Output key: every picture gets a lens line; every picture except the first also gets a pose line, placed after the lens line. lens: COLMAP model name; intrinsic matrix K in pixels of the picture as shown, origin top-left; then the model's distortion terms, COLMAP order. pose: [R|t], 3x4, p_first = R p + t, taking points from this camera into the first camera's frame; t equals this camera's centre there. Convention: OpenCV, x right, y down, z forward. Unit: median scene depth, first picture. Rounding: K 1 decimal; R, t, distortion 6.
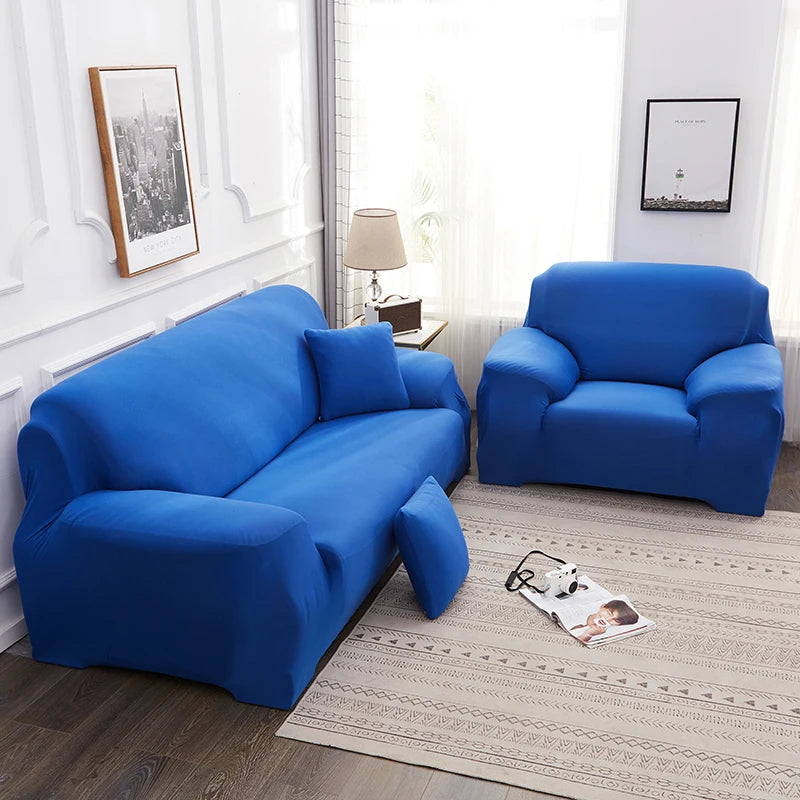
lens RADIAL K [[1070.7, 0, 426.2], [0, 1070.7, 397.0], [0, 0, 1]] dist [0.005715, -0.057771]
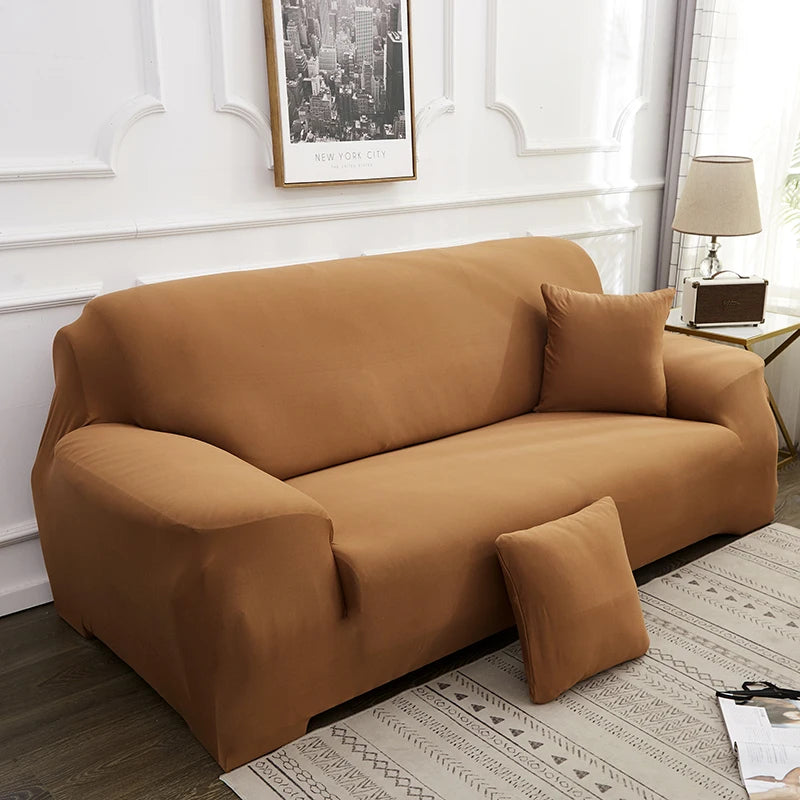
lens RADIAL K [[1019.6, 0, 403.1], [0, 1019.6, 425.0], [0, 0, 1]] dist [-0.024867, -0.030753]
pose [[0.840673, 0.162660, -0.516537, 0.215421], [-0.161419, 0.985733, 0.047700, 0.013185], [0.516926, 0.043279, 0.854935, 0.391917]]
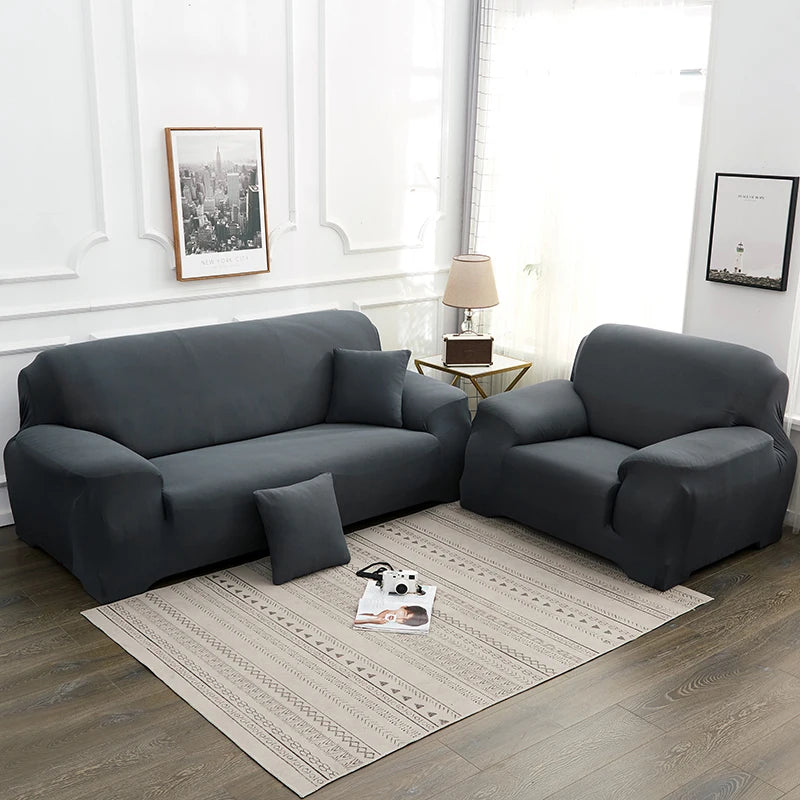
lens RADIAL K [[1070.7, 0, 426.2], [0, 1070.7, 397.0], [0, 0, 1]] dist [0.005715, -0.057771]
pose [[0.839899, 0.160116, -0.518587, 0.692065], [-0.183179, 0.983056, 0.006848, -0.032718], [0.510897, 0.089243, 0.854997, 0.012972]]
